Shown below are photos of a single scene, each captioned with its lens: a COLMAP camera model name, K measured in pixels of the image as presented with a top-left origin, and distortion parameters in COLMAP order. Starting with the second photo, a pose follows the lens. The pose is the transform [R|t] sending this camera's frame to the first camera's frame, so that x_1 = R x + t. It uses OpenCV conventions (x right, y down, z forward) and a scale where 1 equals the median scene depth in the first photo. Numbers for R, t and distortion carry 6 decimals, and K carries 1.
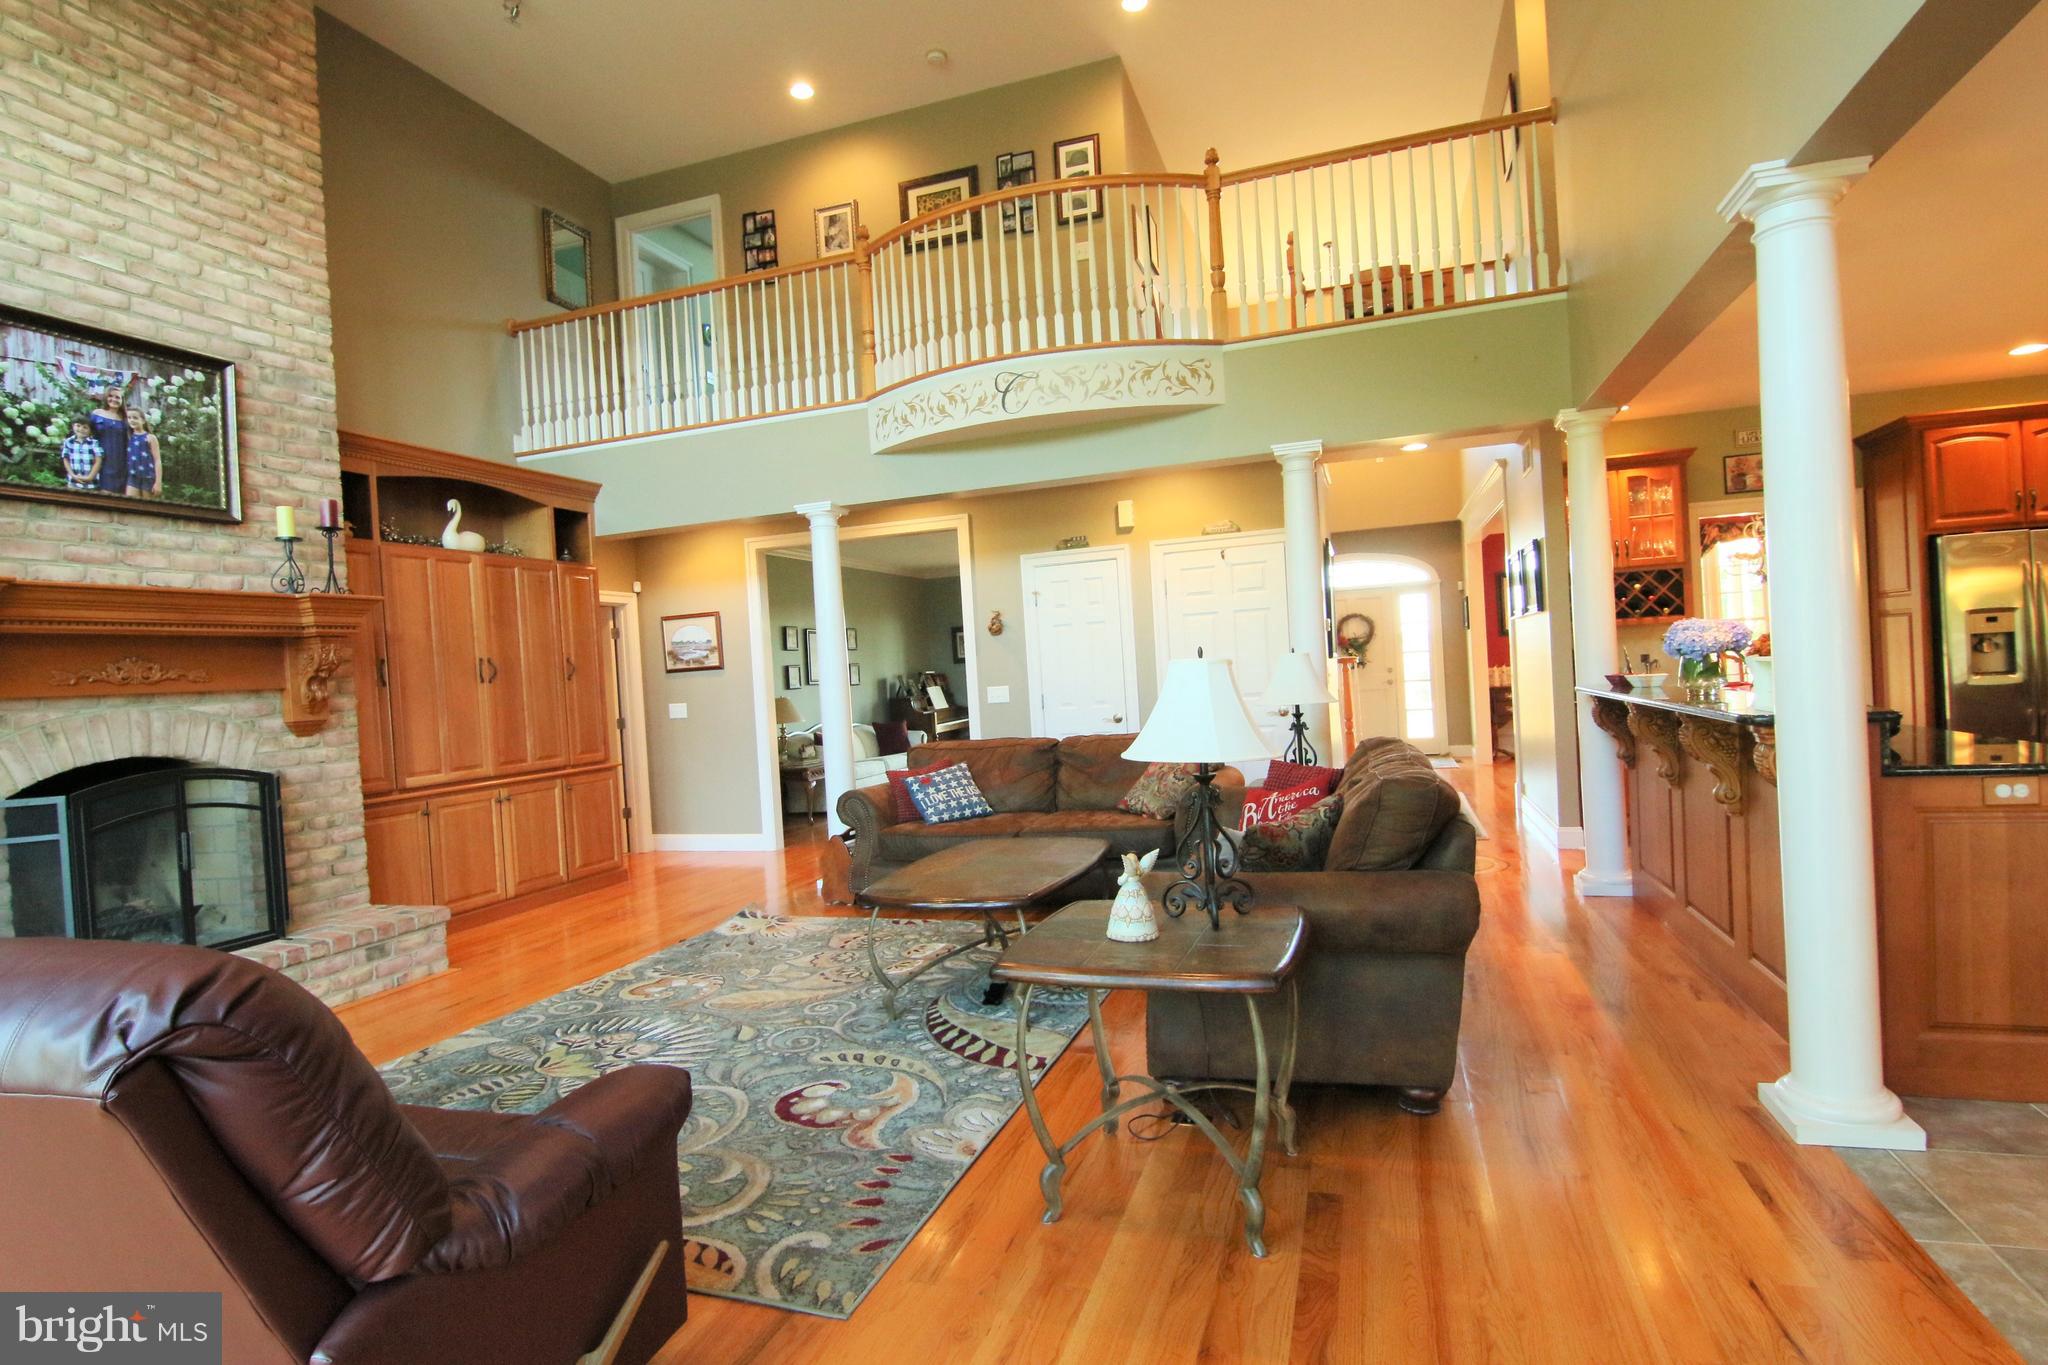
lens RADIAL K [[1031.8, 0, 1021.5], [0, 1031.8, 688.2], [0, 0, 1]] dist [-0.004358, -0.012736]
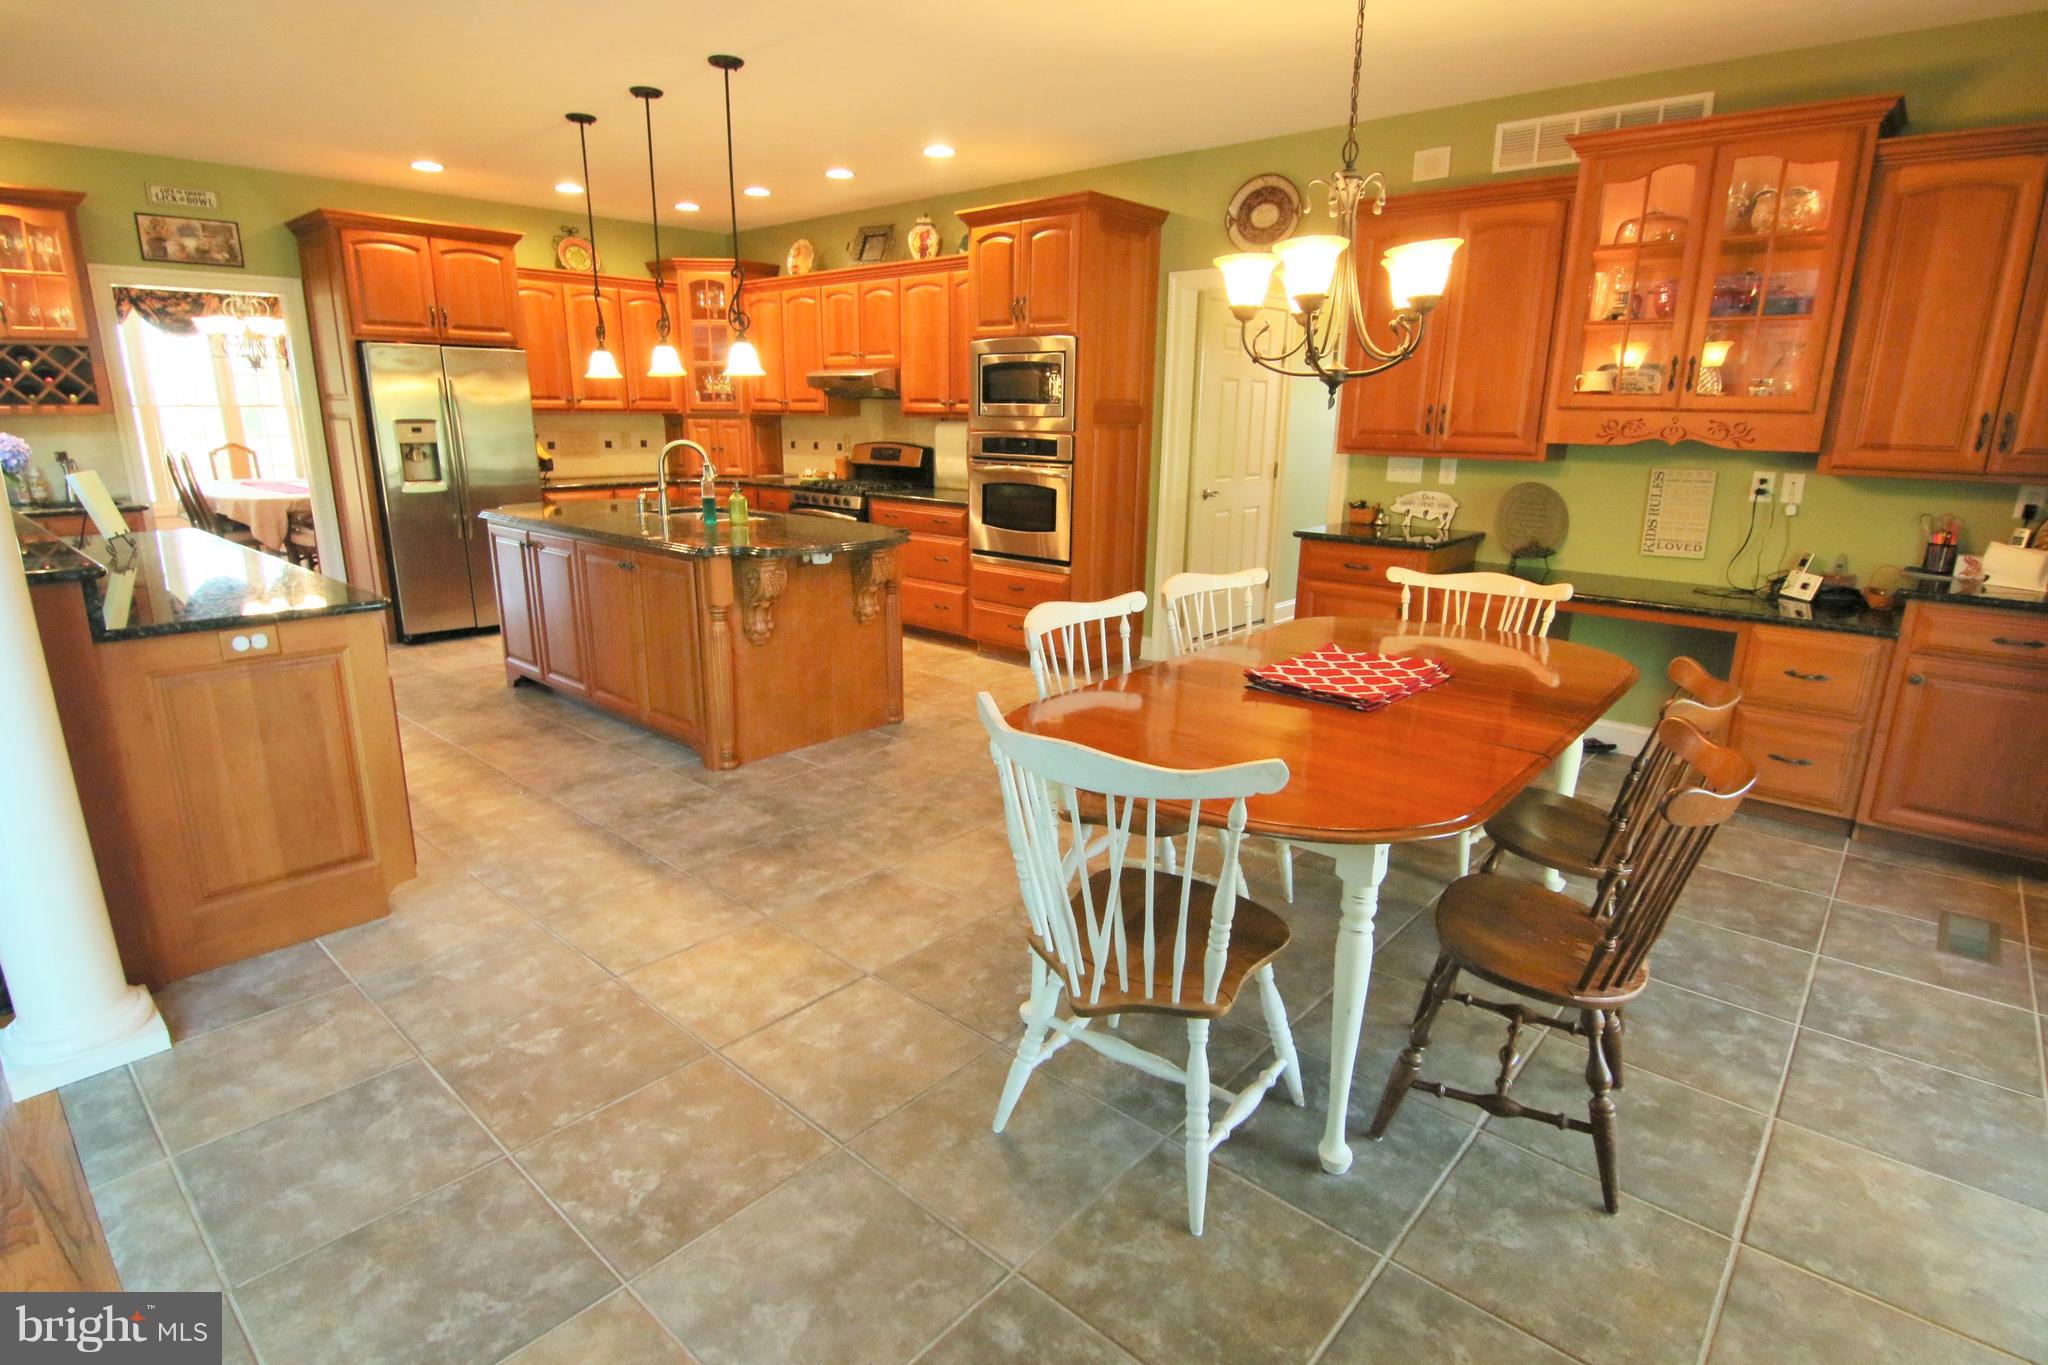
lens RADIAL K [[1031.8, 0, 1021.5], [0, 1031.8, 688.2], [0, 0, 1]] dist [-0.004358, -0.012736]
pose [[0.391099, -0.177520, 0.903066, 0.205658], [-0.018743, 0.979482, 0.200659, -0.034597], [-0.920158, -0.095404, 0.379747, -0.021179]]
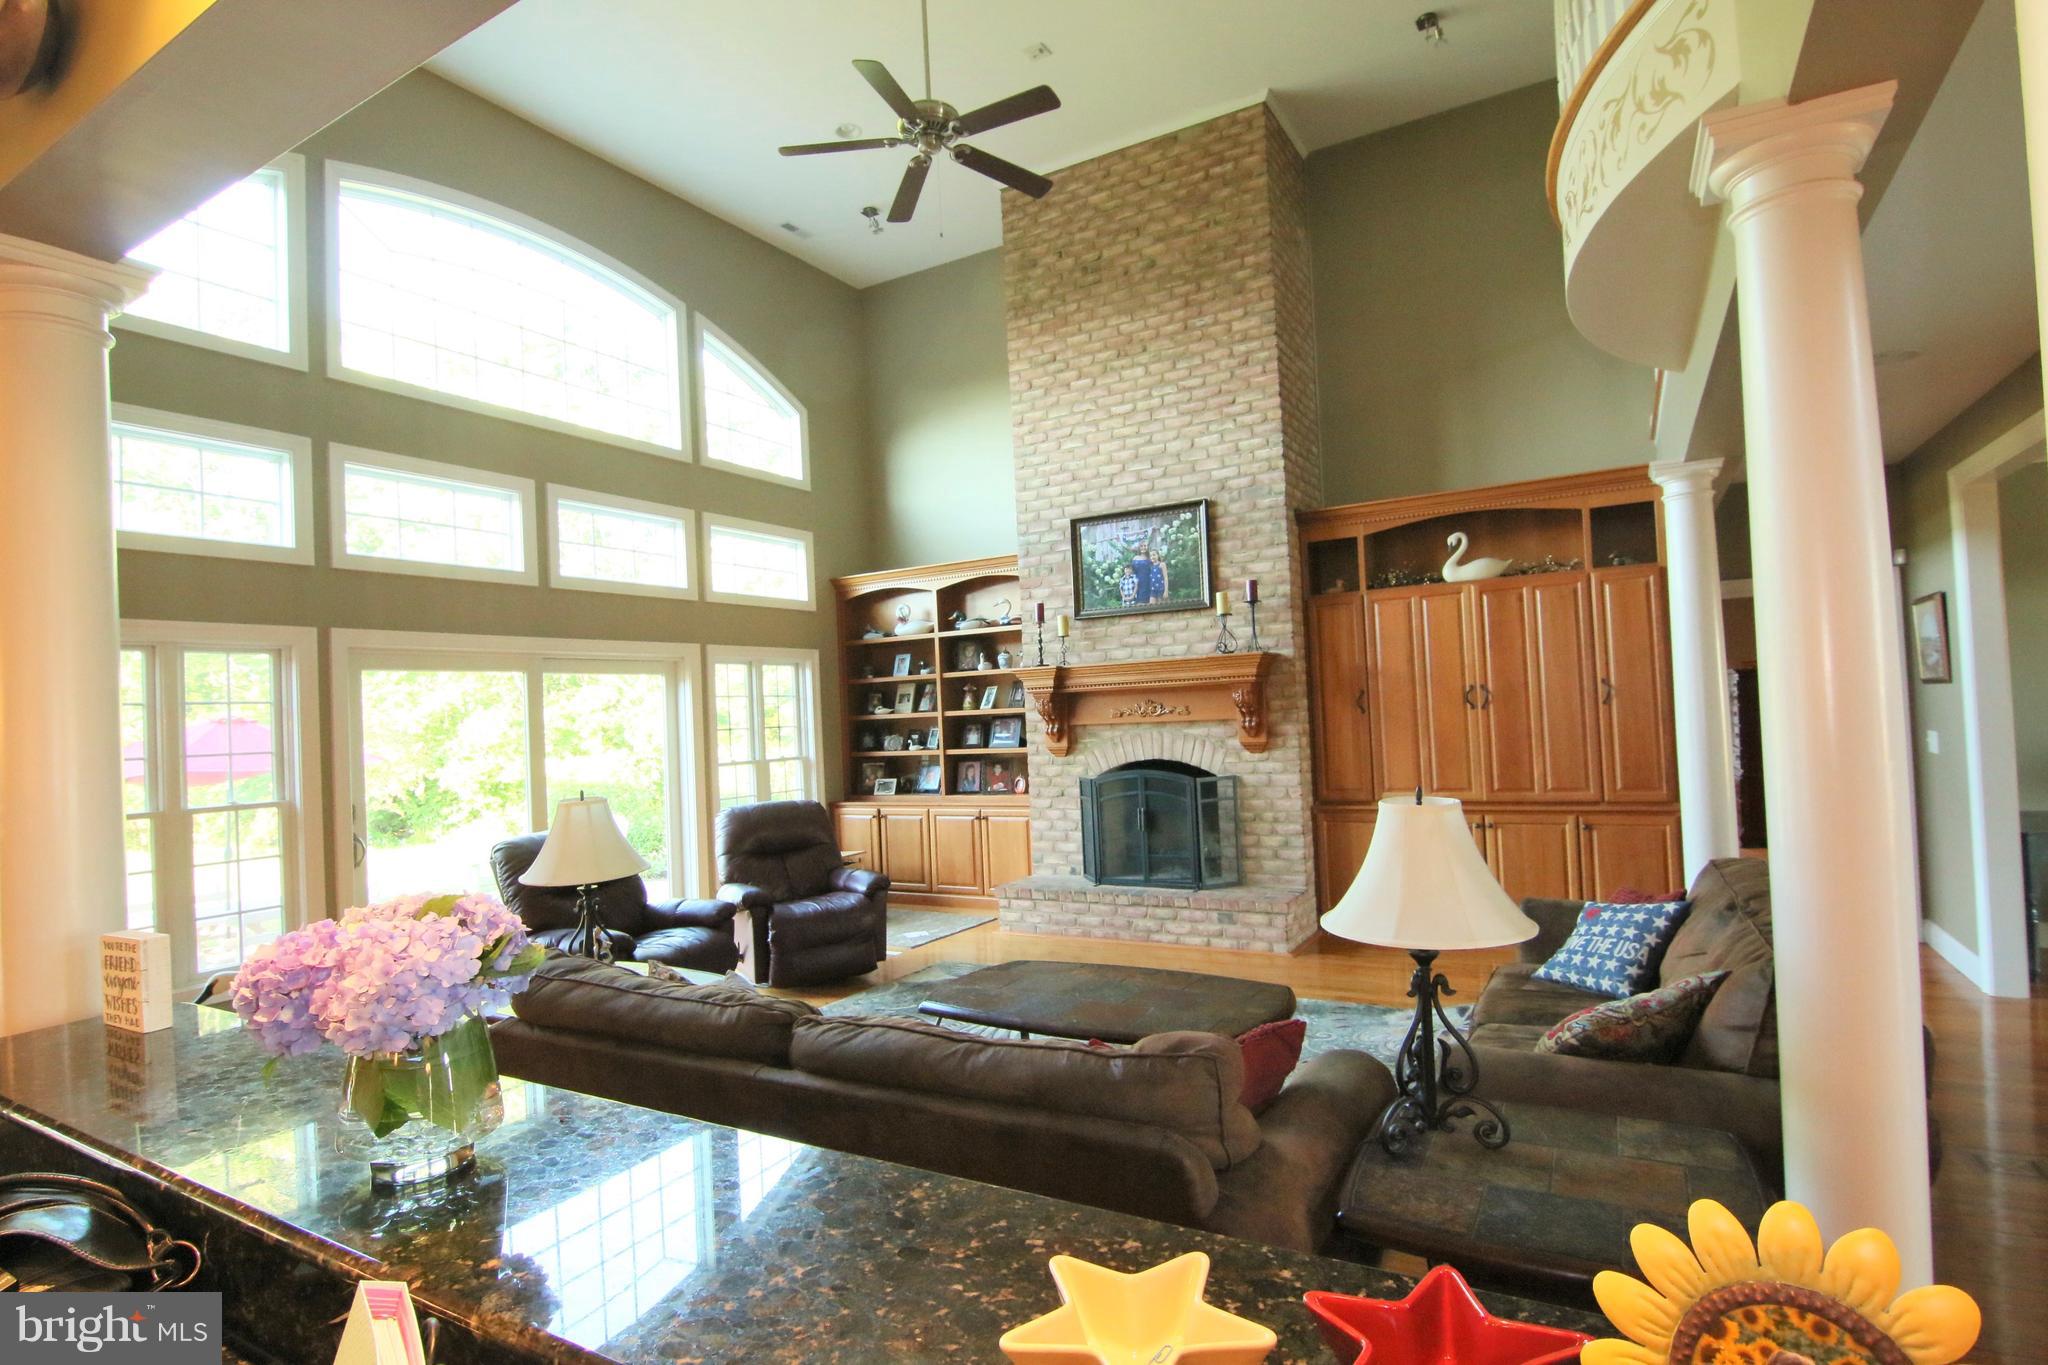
lens RADIAL K [[1031.8, 0, 1021.5], [0, 1031.8, 688.2], [0, 0, 1]] dist [-0.004358, -0.012736]
pose [[-0.194278, 0.043856, -0.979966, 0.713952], [0.042095, 0.998453, 0.036338, -0.103355], [0.980043, -0.034192, -0.195823, 0.961406]]
